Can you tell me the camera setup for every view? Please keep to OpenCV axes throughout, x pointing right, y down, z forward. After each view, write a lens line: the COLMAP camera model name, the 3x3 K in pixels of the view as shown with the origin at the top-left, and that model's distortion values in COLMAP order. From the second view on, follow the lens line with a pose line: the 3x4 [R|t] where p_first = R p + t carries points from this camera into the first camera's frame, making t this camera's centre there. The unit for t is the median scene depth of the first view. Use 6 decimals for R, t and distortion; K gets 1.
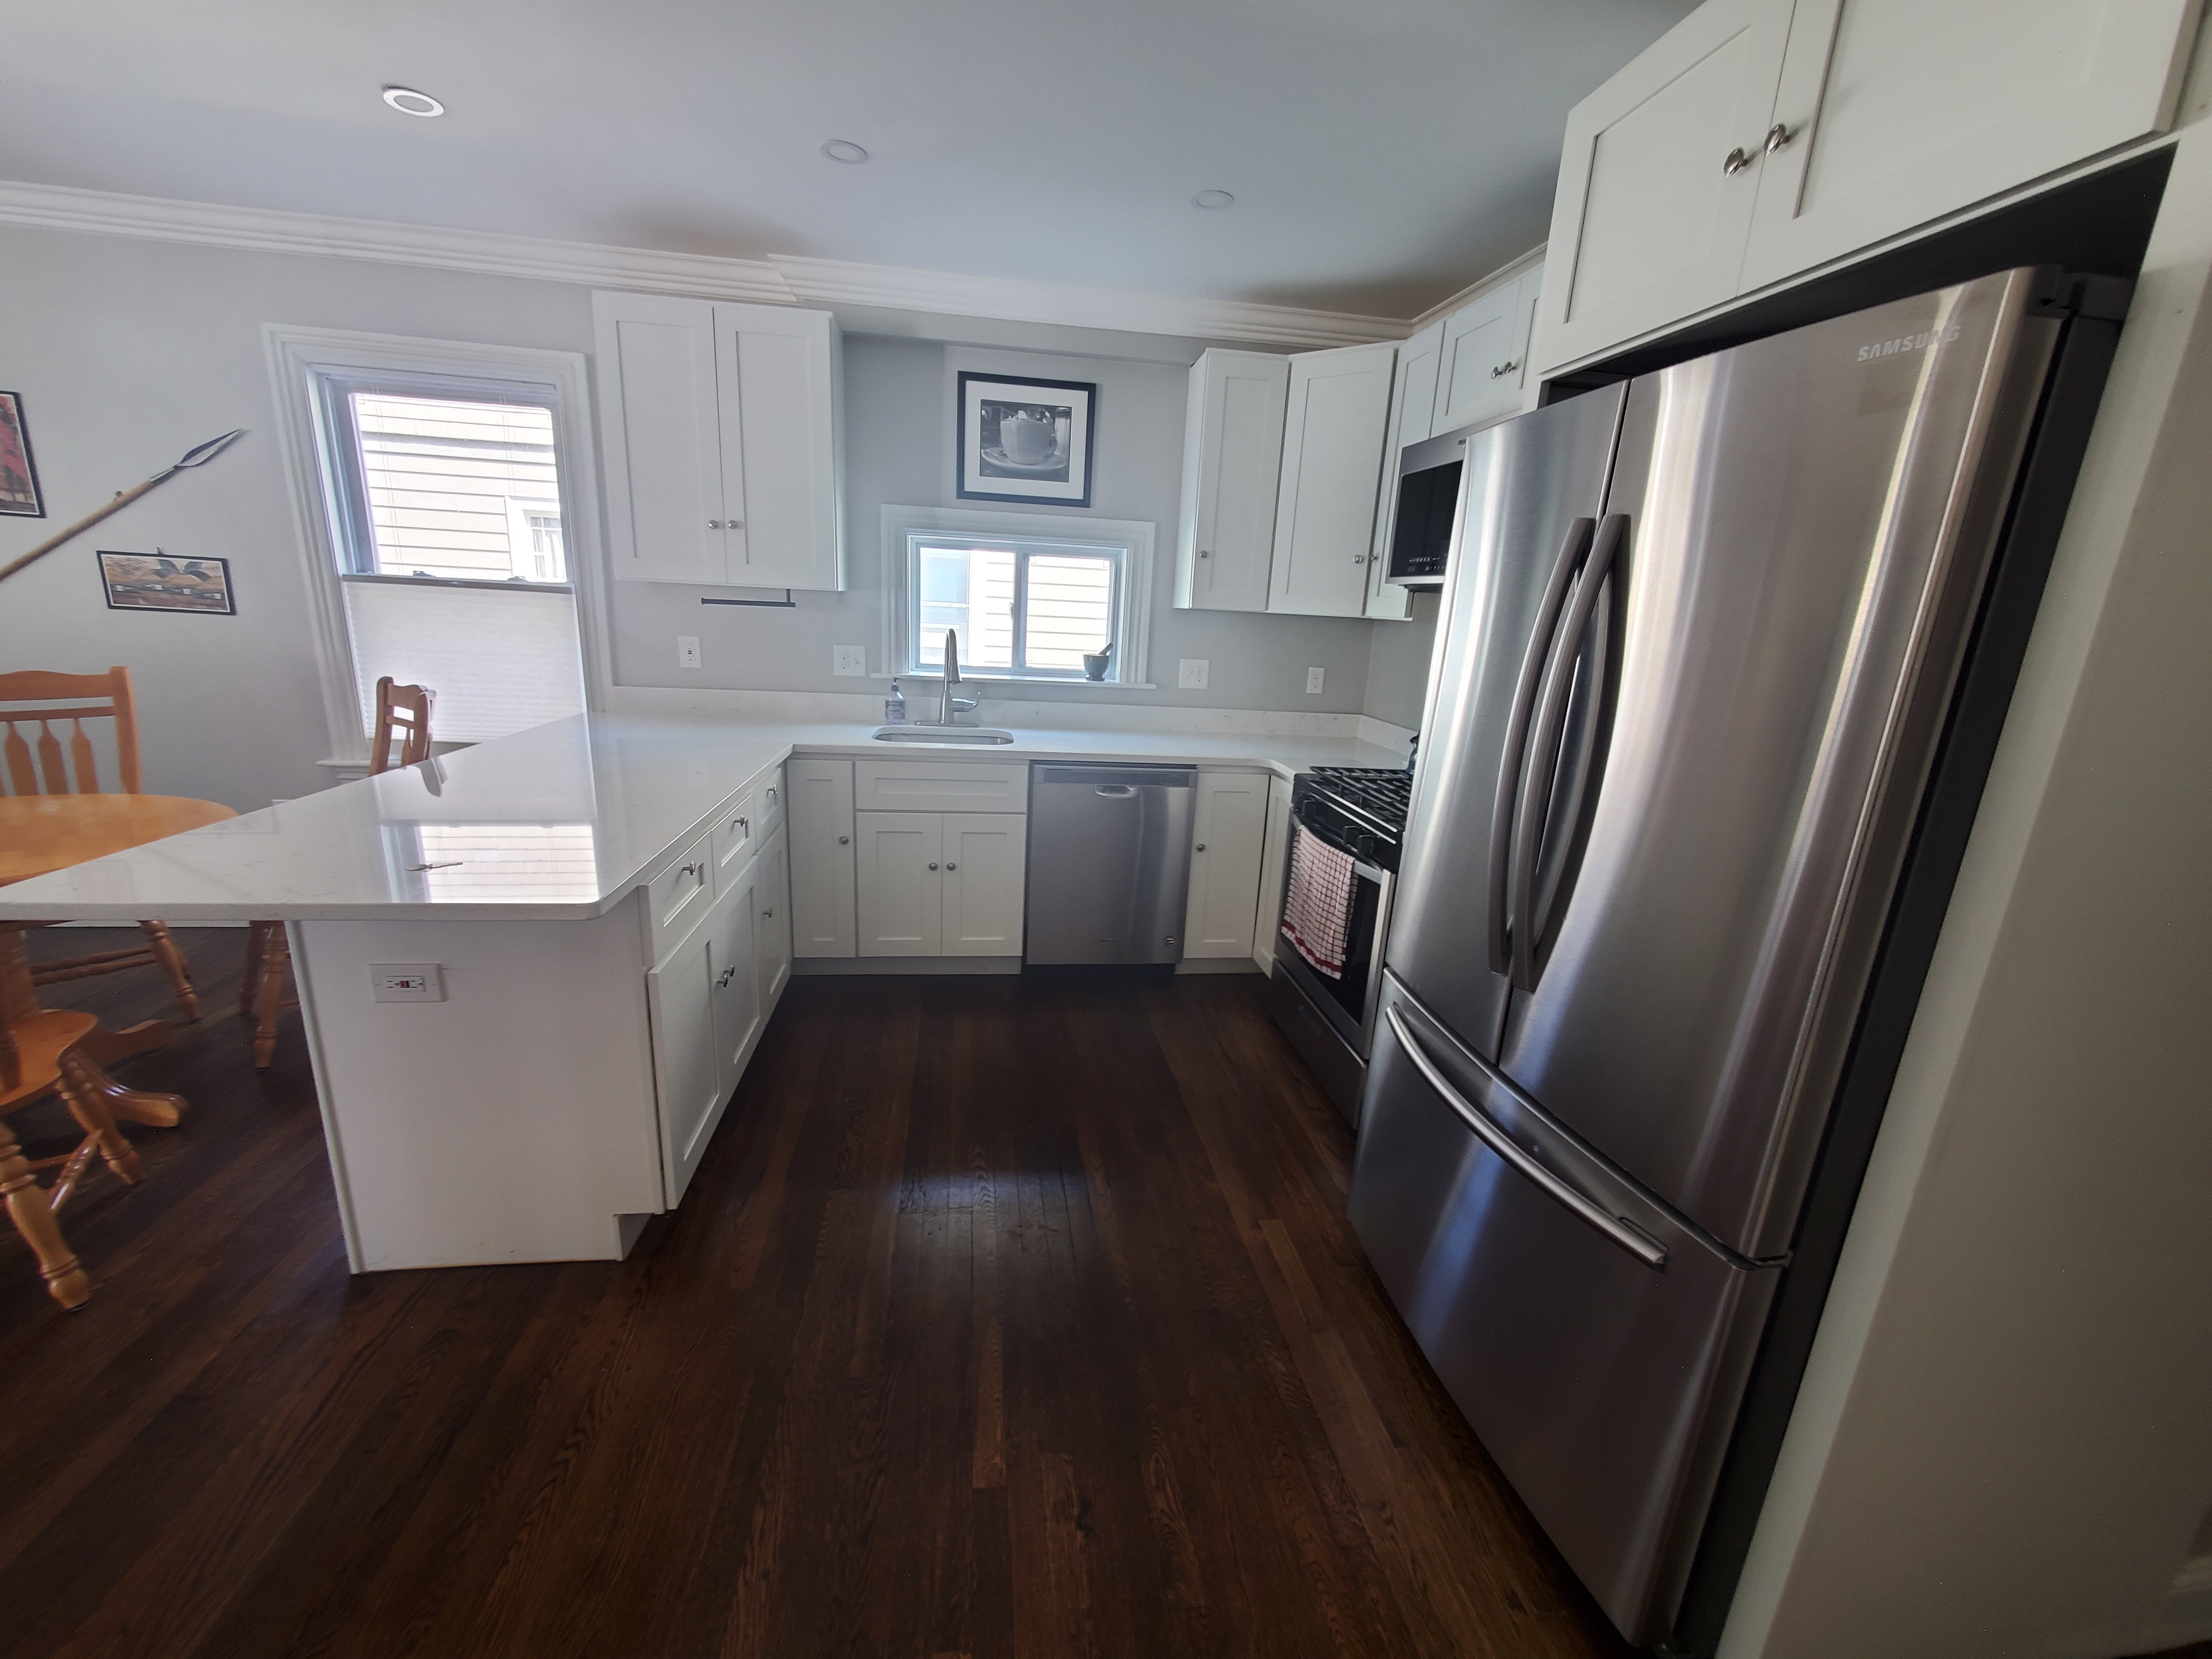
lens RADIAL K [[875.7, 0, 1089.2], [0, 875.7, 827.8], [0, 0, 1]] dist [0.001296, -0.000256]
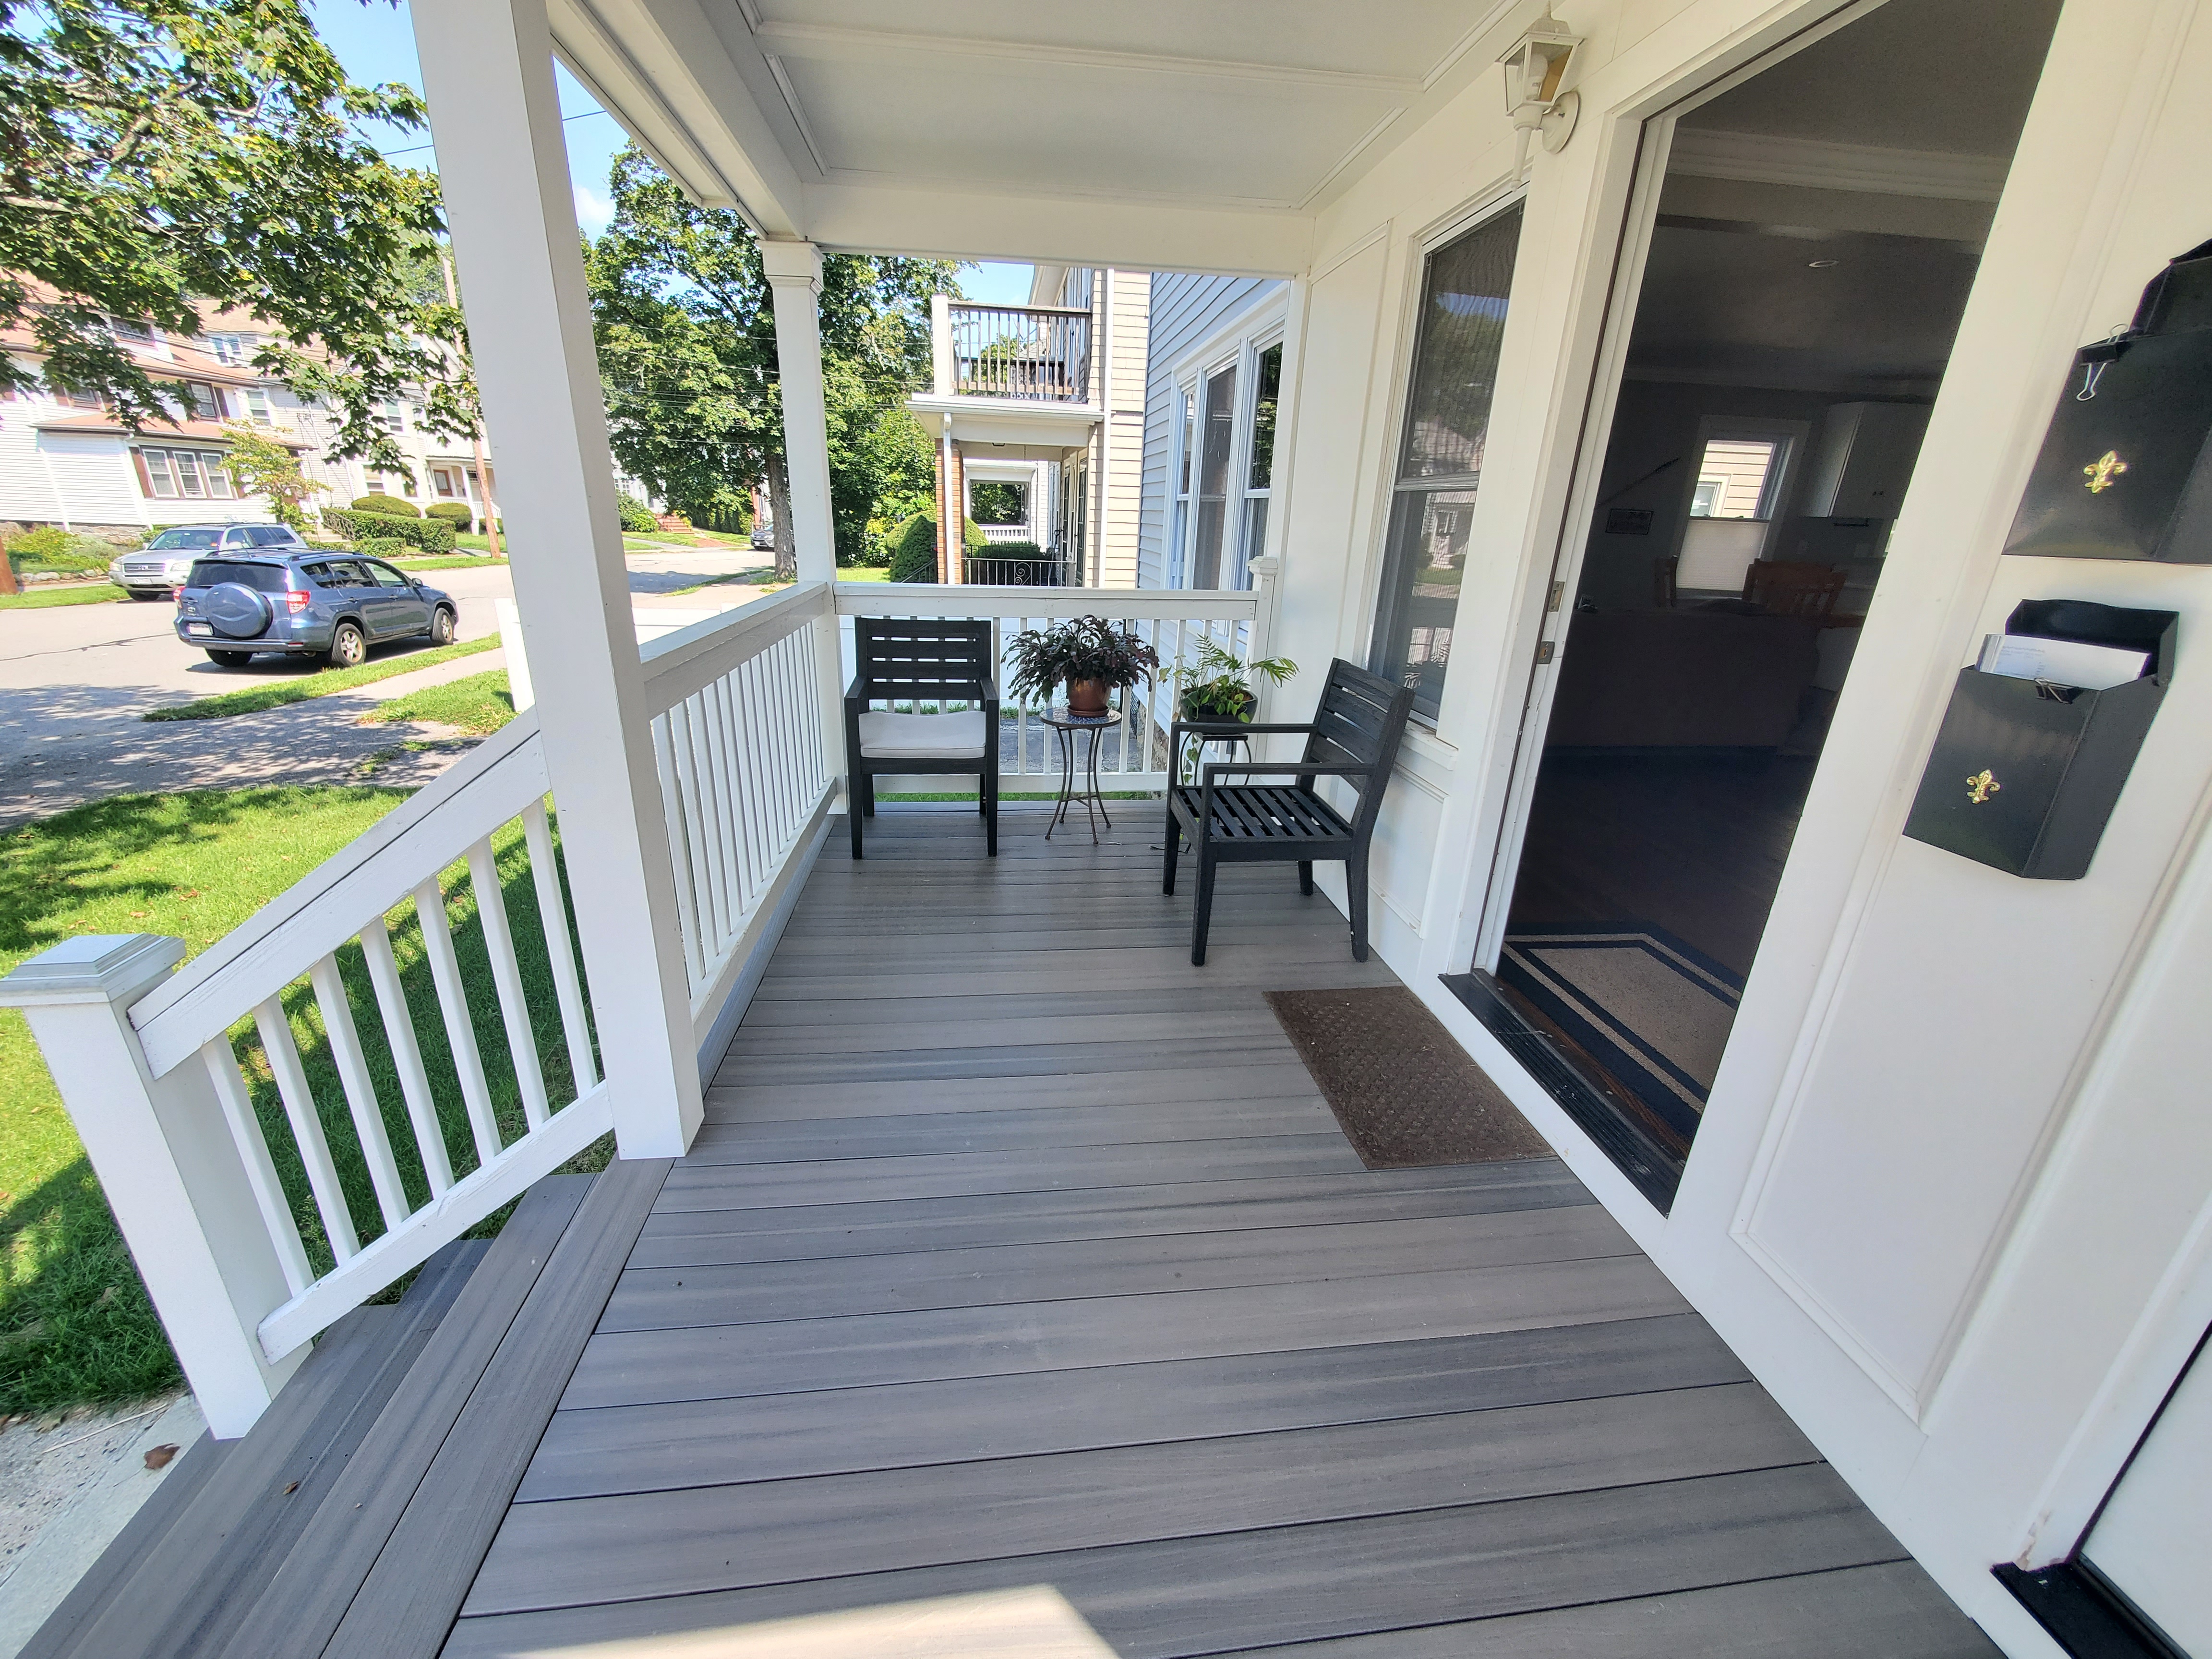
lens RADIAL K [[879.6, 0, 1093.8], [0, 879.6, 827.5], [0, 0, 1]] dist [-0.000895, -0.000332]
pose [[0.999672, -0.013040, -0.022057, -2.409272], [0.015116, 0.995193, 0.096759, 0.296519], [0.020690, -0.097061, 0.995063, -1.489352]]
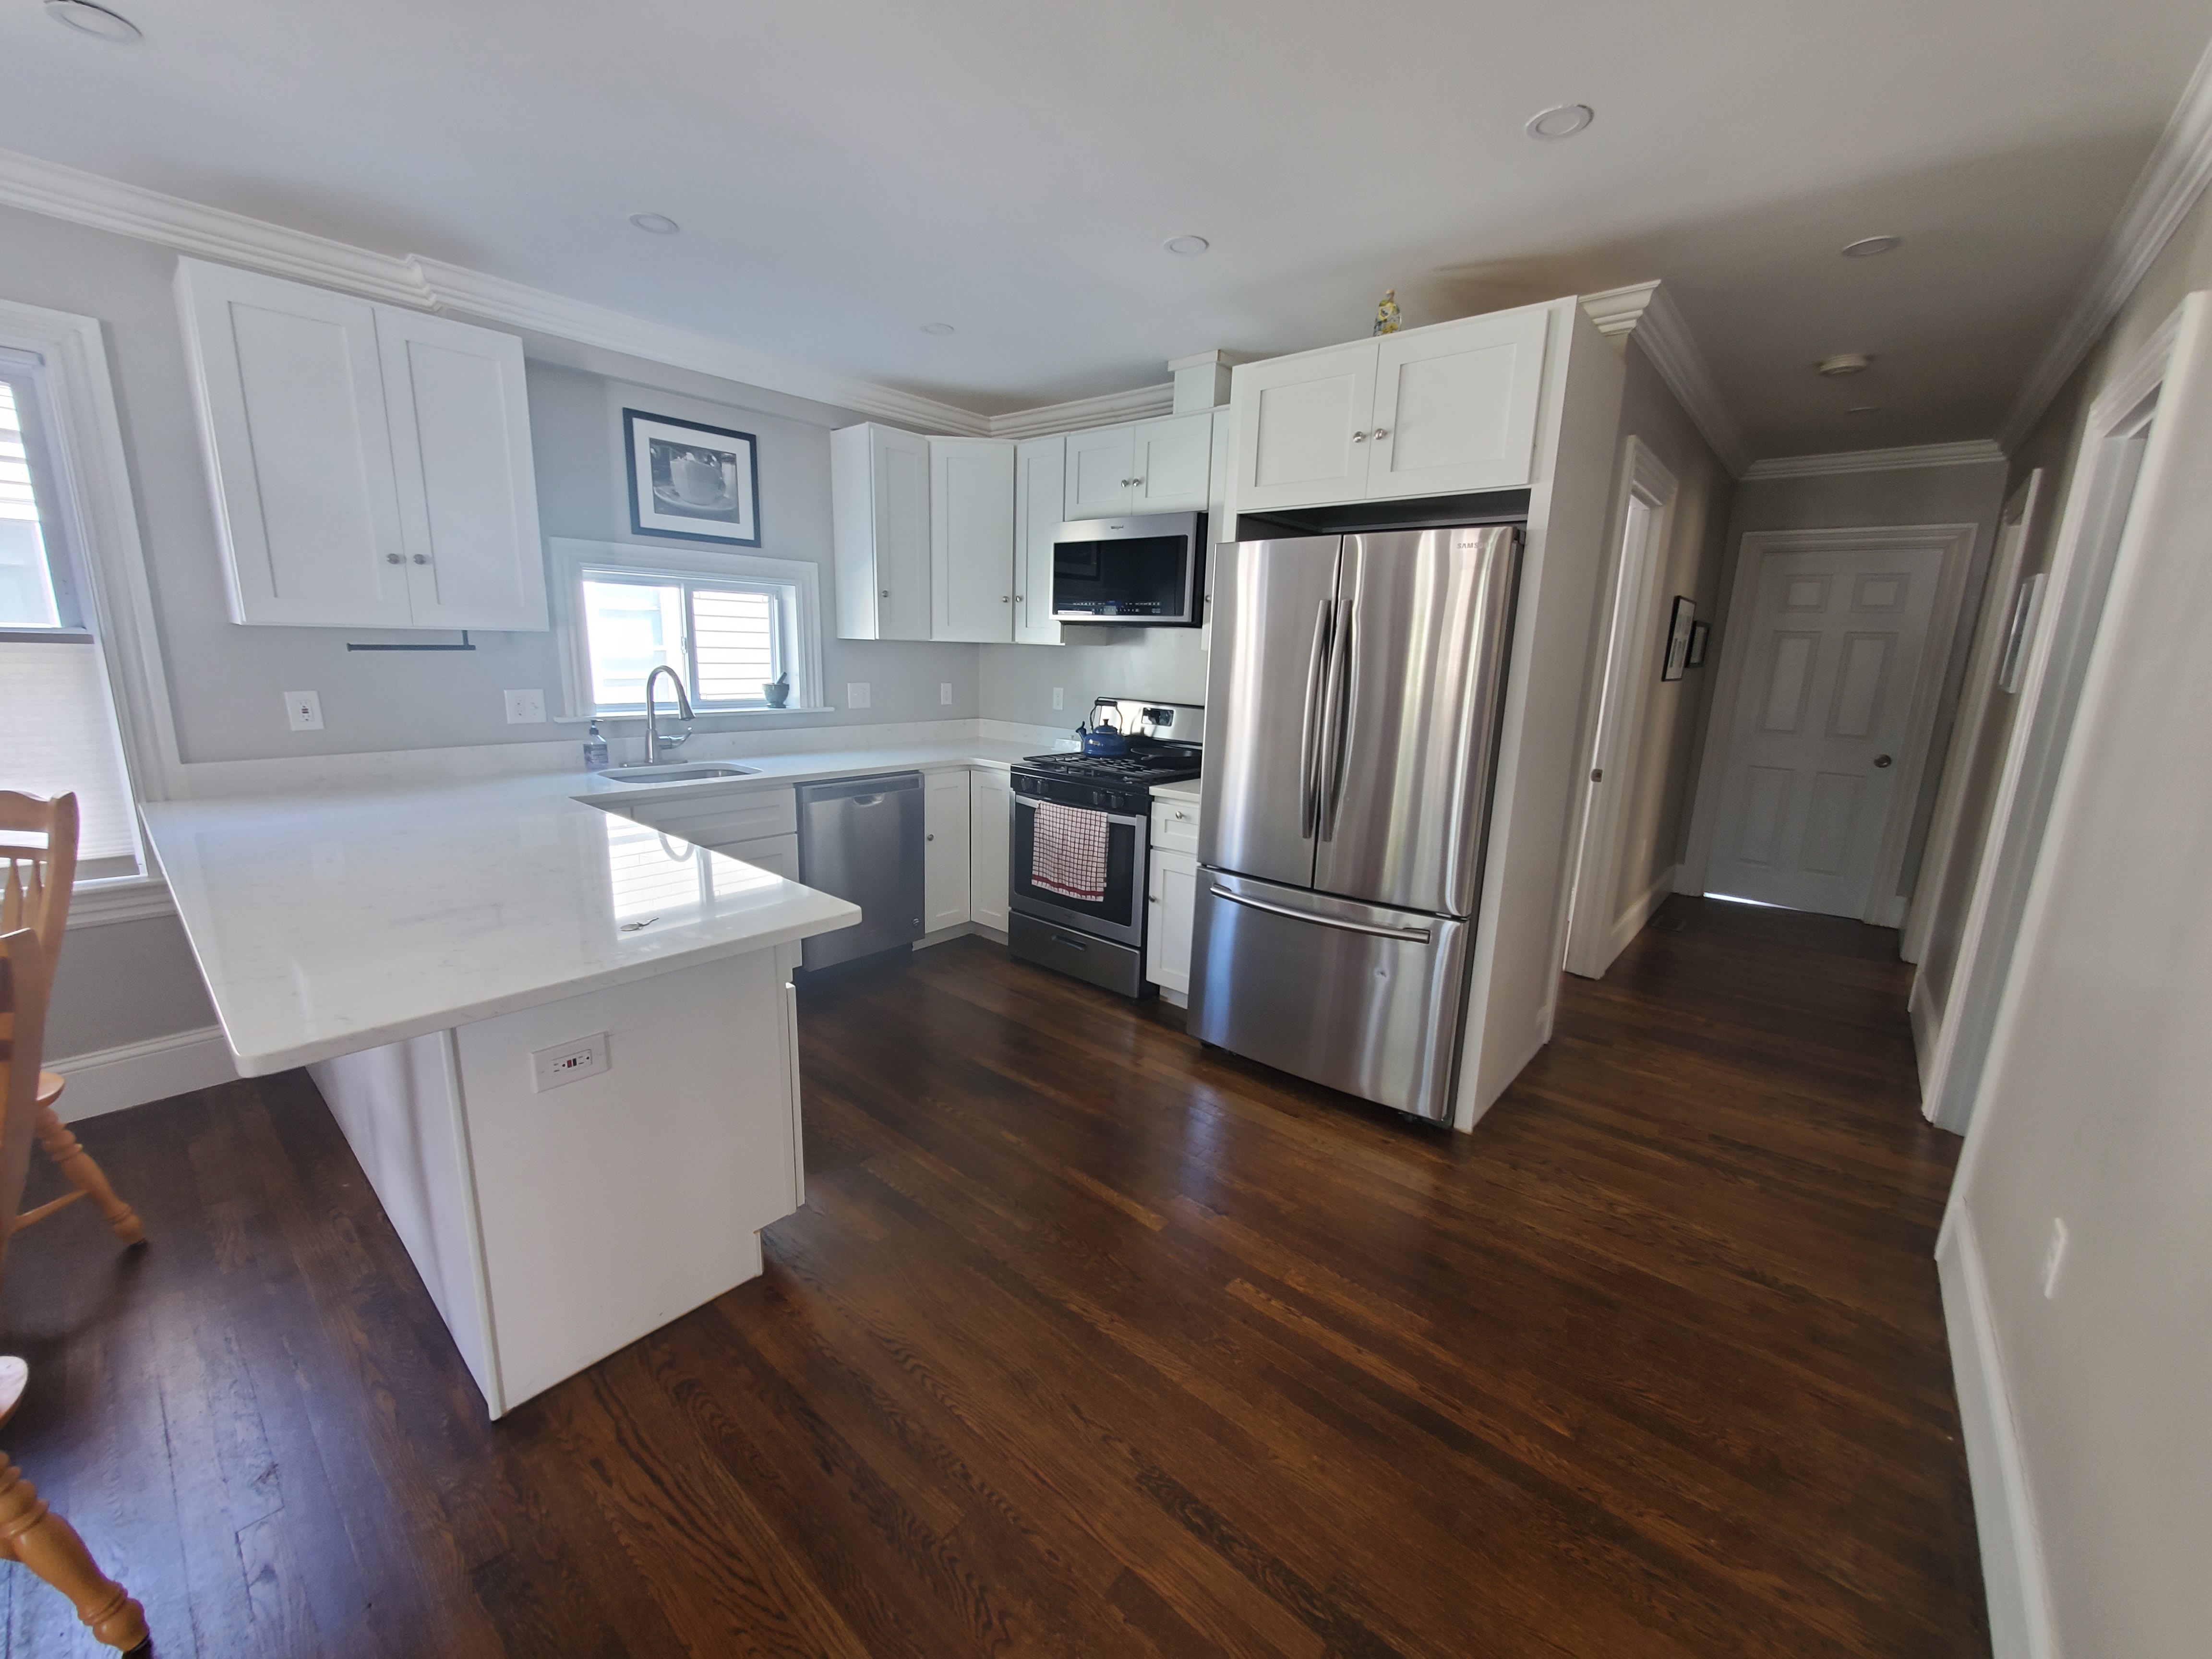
lens RADIAL K [[879.6, 0, 1093.8], [0, 879.6, 827.5], [0, 0, 1]] dist [-0.000895, -0.000332]
pose [[0.750406, -0.164459, 0.640191, -0.472251], [0.173464, 0.983603, 0.049351, -0.012171], [-0.637810, 0.074017, 0.766629, -0.064502]]
